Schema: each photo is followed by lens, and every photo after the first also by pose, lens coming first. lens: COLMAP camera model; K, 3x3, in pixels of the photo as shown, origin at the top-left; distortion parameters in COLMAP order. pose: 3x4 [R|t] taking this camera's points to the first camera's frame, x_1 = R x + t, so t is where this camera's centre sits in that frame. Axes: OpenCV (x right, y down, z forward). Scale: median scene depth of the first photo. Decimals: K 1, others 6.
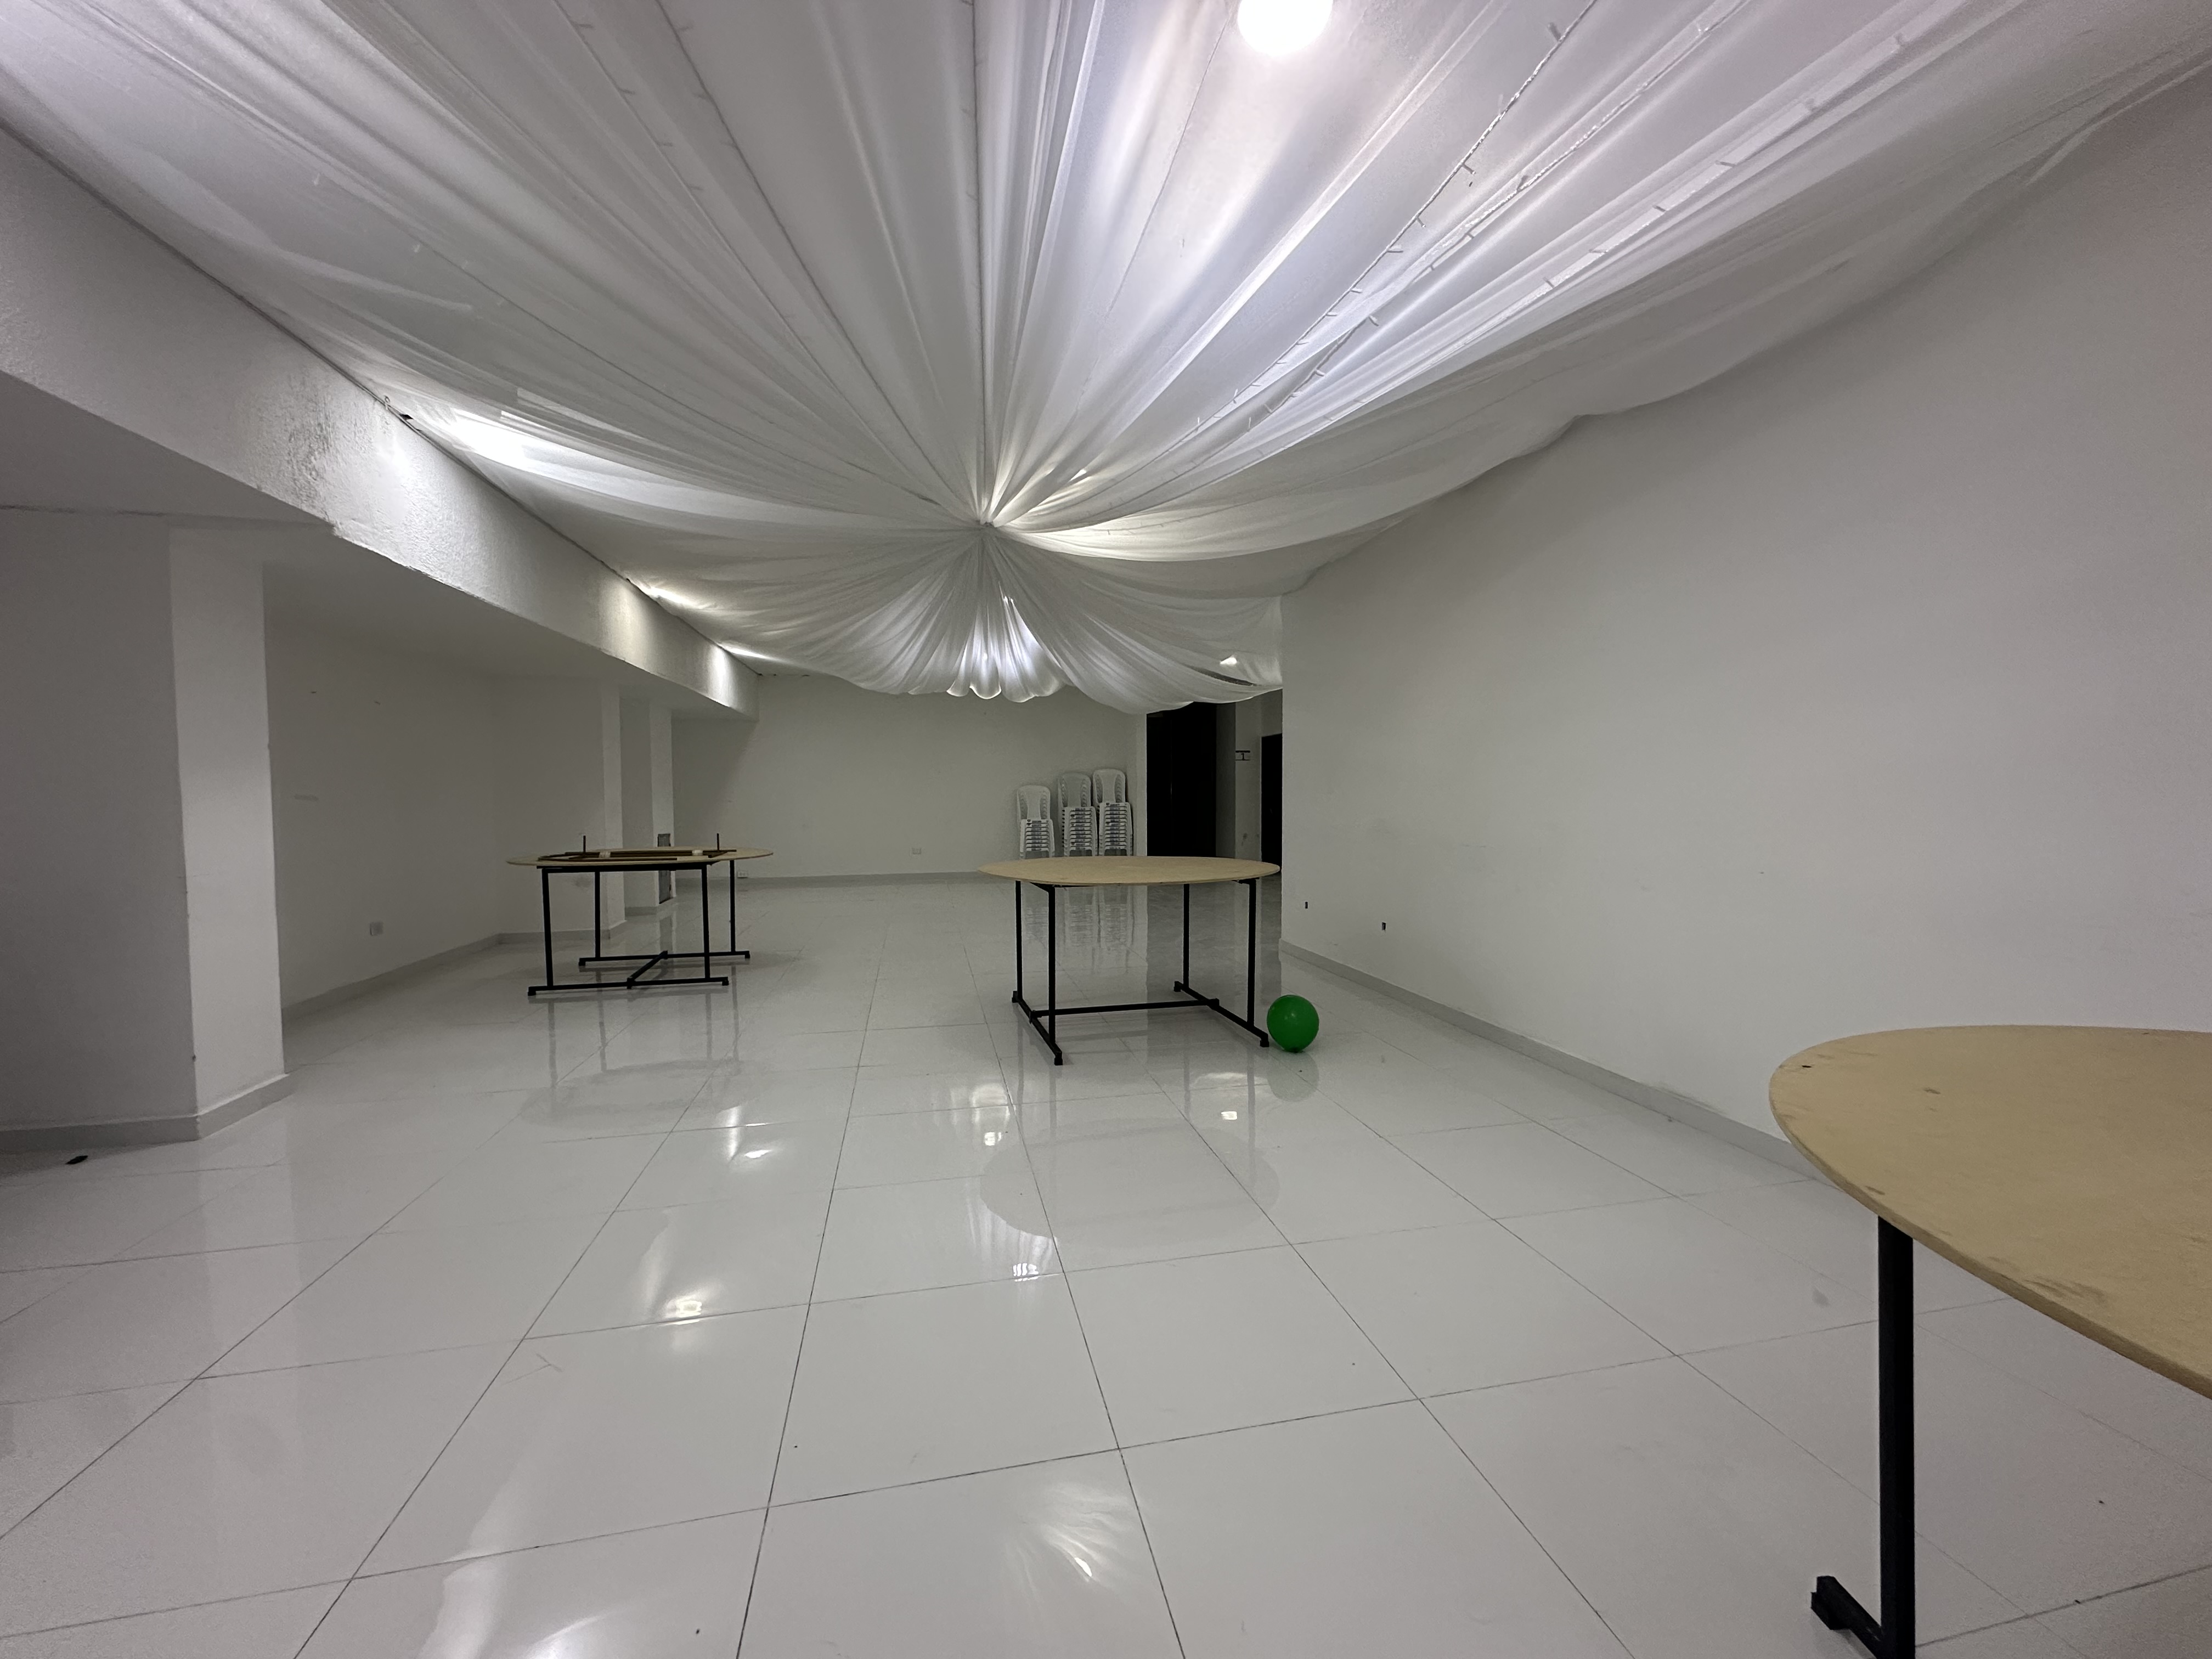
lens RADIAL K [[879.9, 0, 1119.1], [0, 879.9, 827.5], [0, 0, 1]] dist [-0.003845, 0.000895]
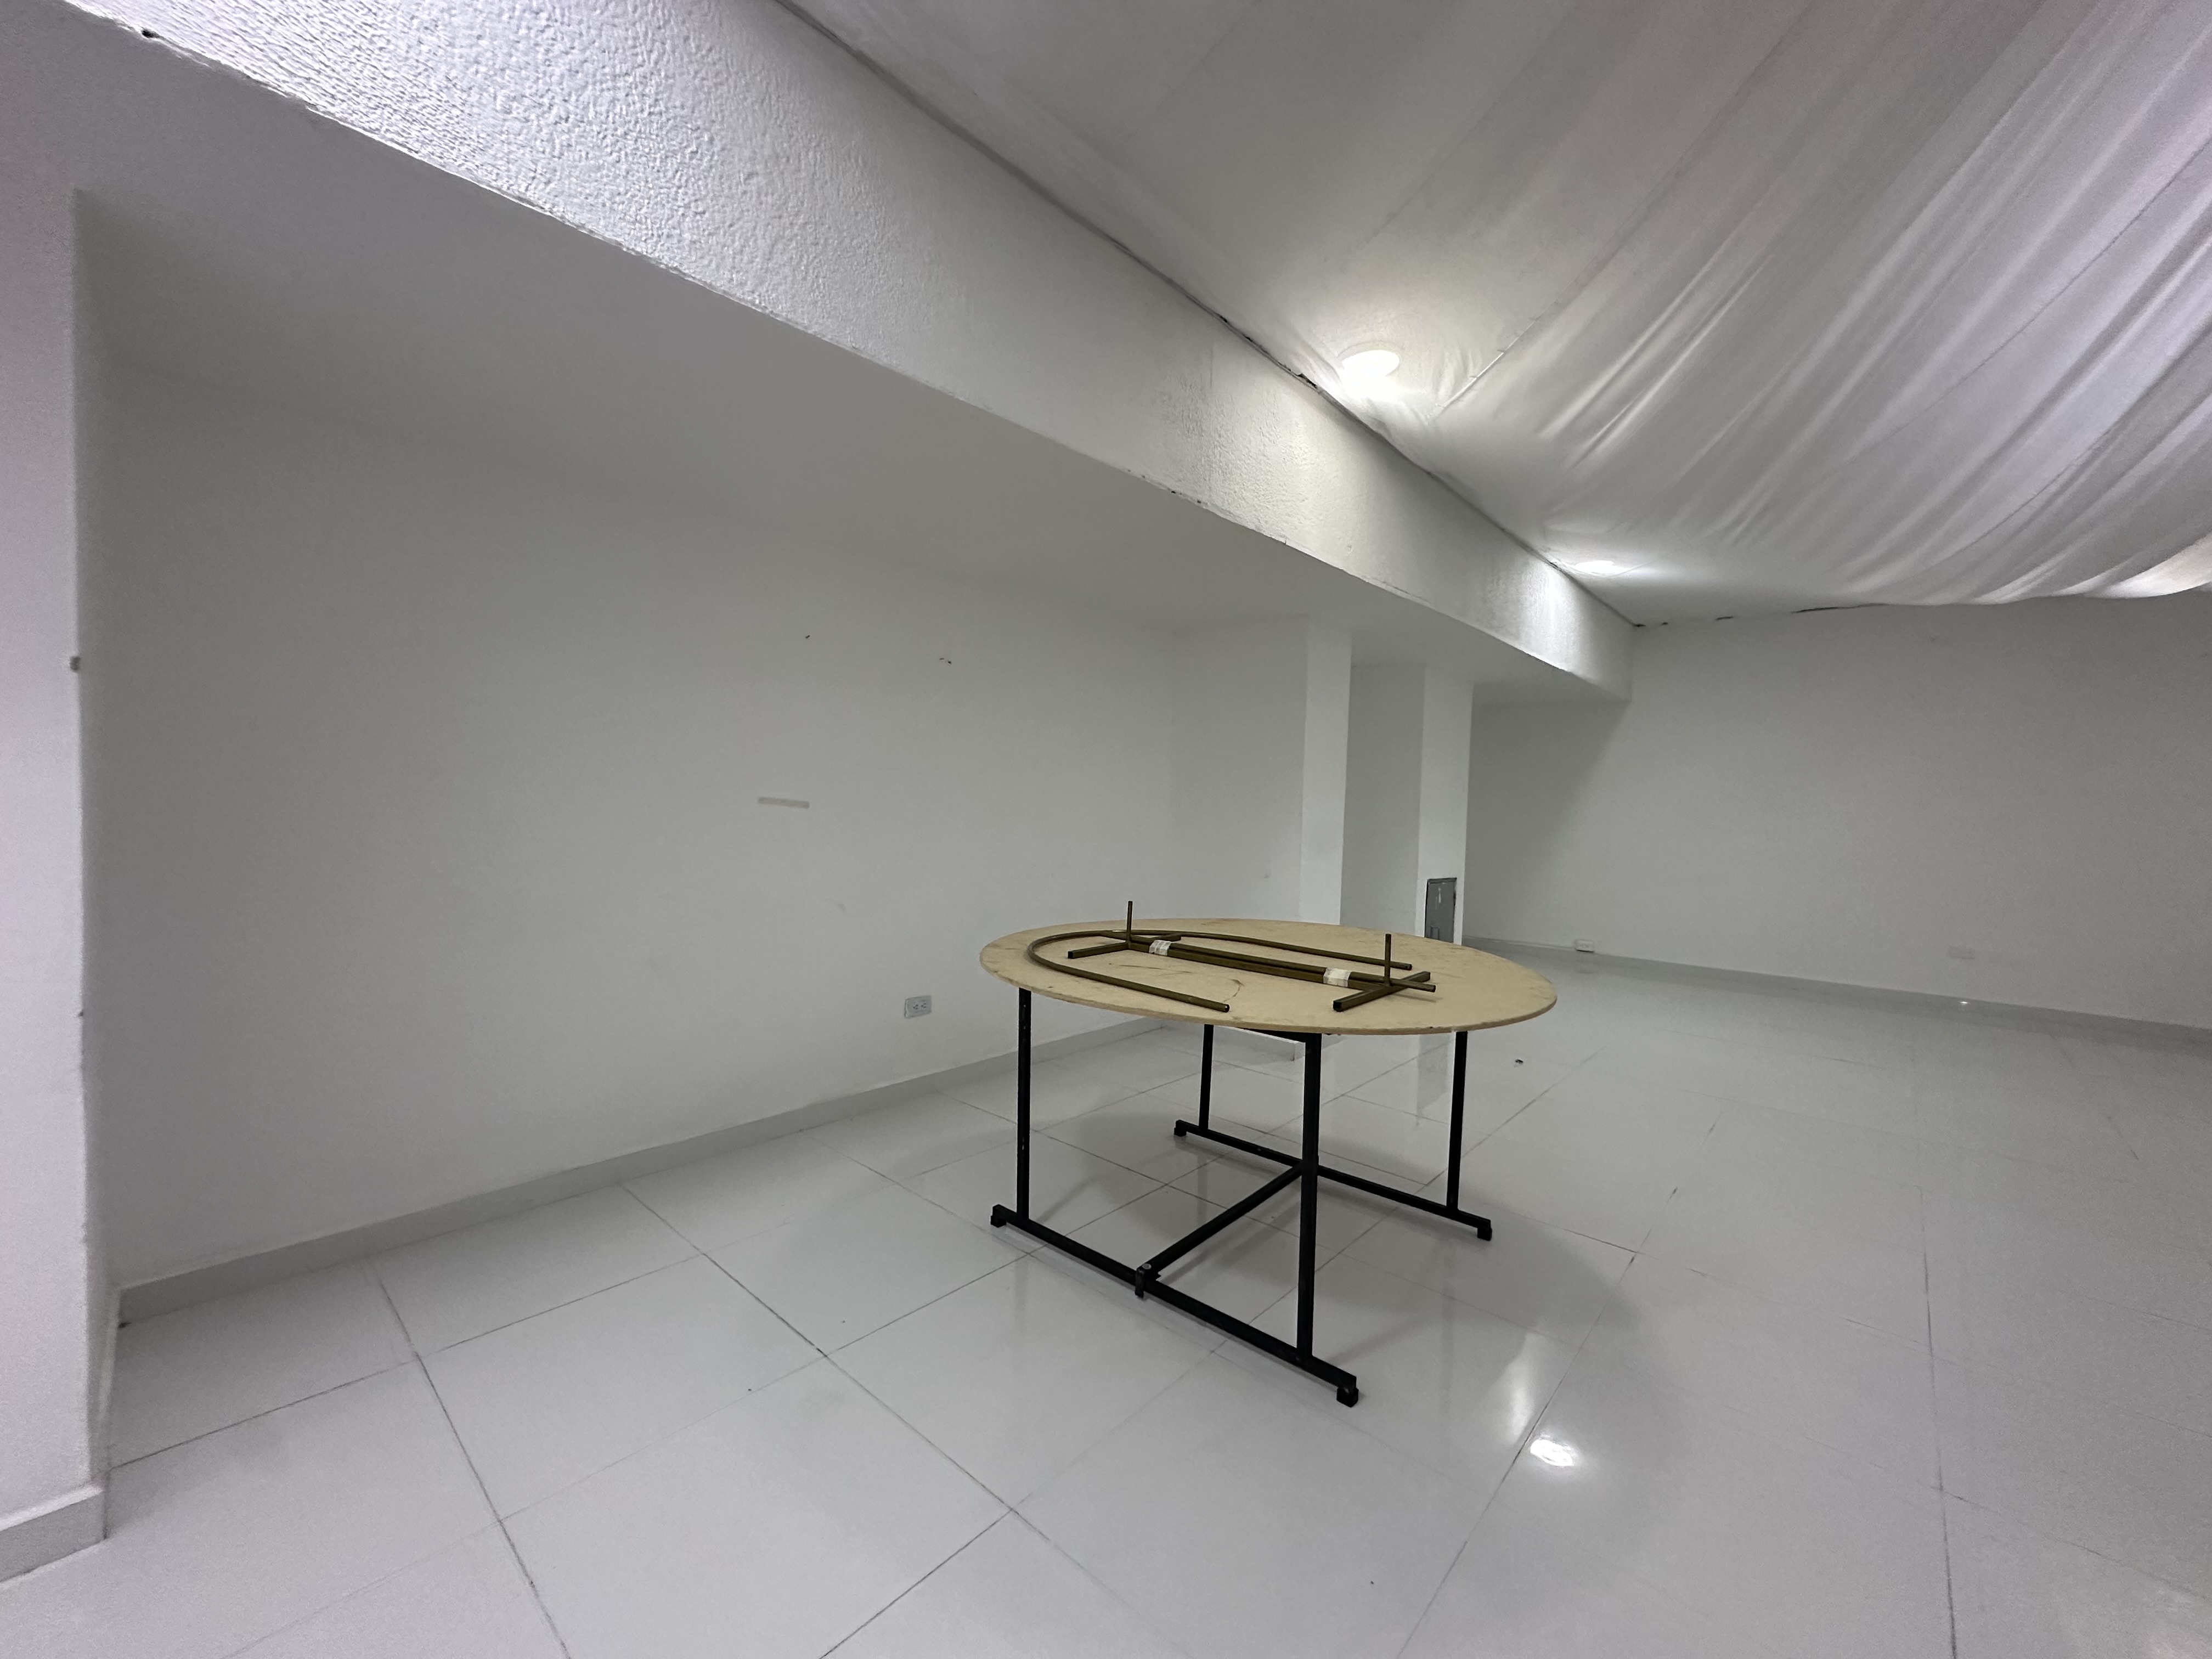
lens RADIAL K [[879.9, 0, 1102.8], [0, 879.9, 830.1], [0, 0, 1]] dist [-0.003845, 0.000895]
pose [[0.575664, 0.053462, -0.815937, -0.113775], [-0.067507, 0.997561, 0.017734, -0.016695], [0.814895, 0.044872, 0.577869, 0.340696]]
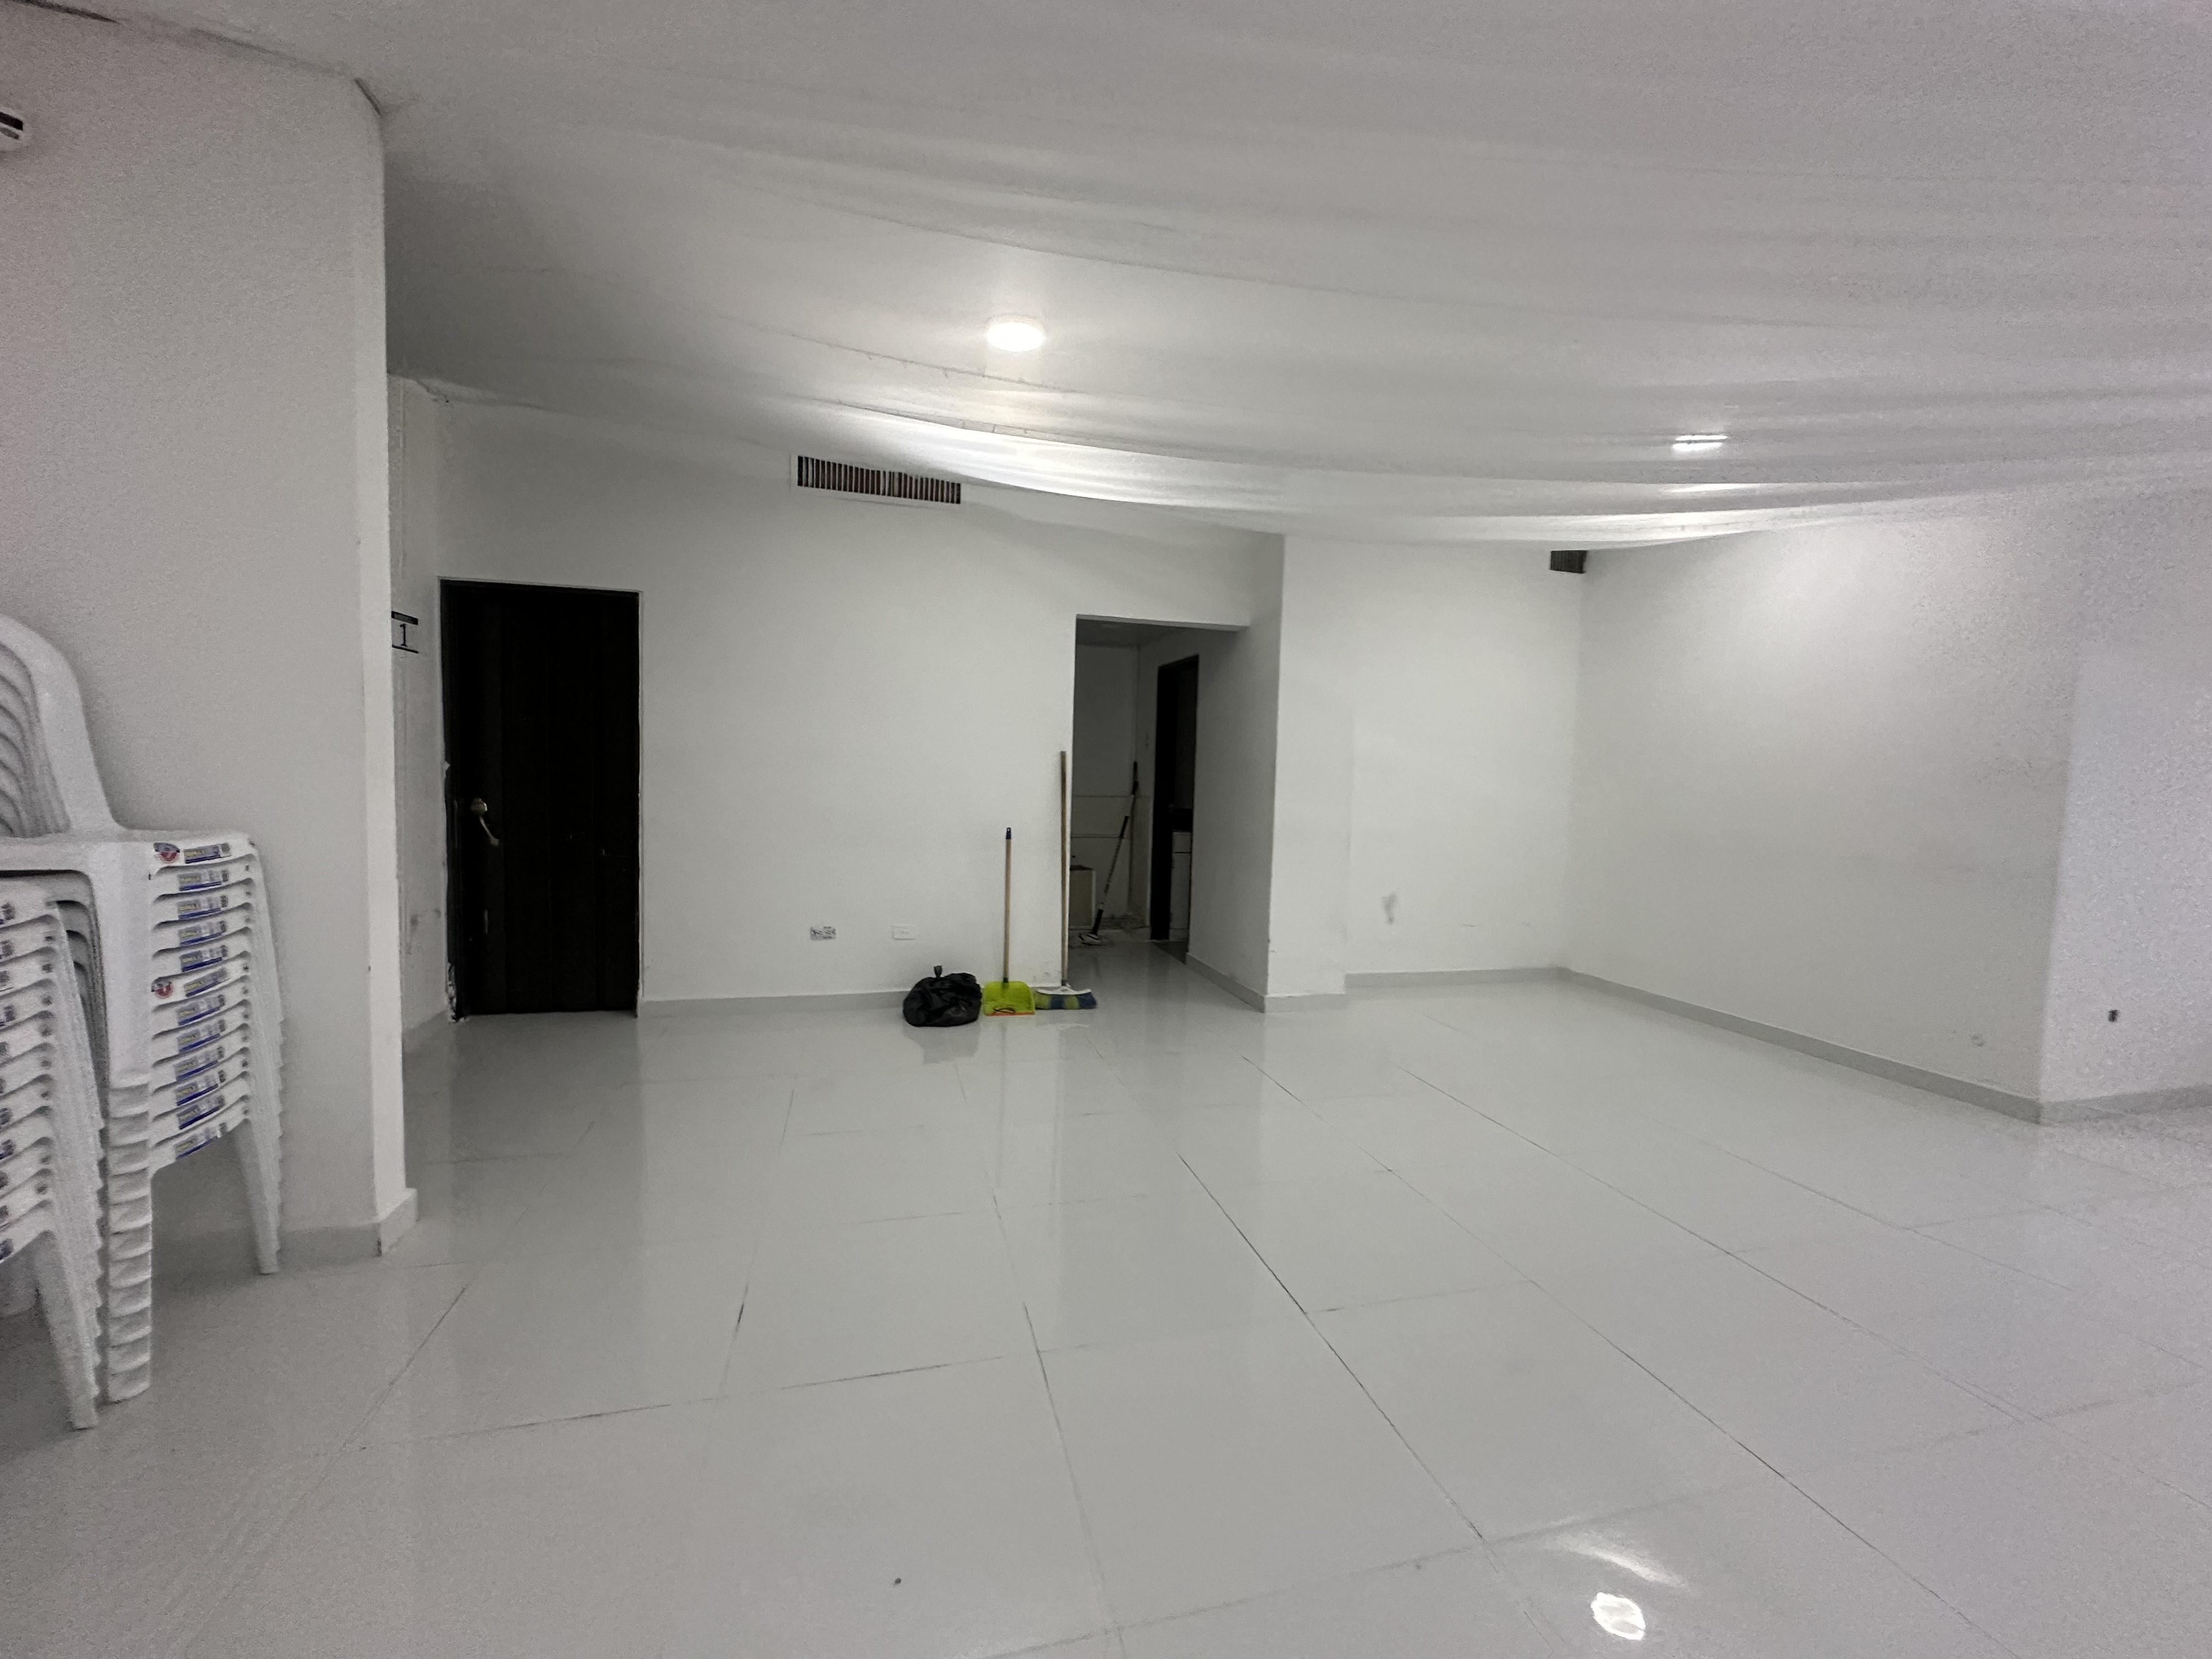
lens RADIAL K [[879.9, 0, 1114.1], [0, 879.9, 833.4], [0, 0, 1]] dist [-0.003845, 0.000895]
pose [[-0.038583, -0.063016, 0.997266, -0.158770], [0.012487, 0.997901, 0.063540, -0.036962], [-0.999177, 0.014905, -0.037716, 0.871494]]
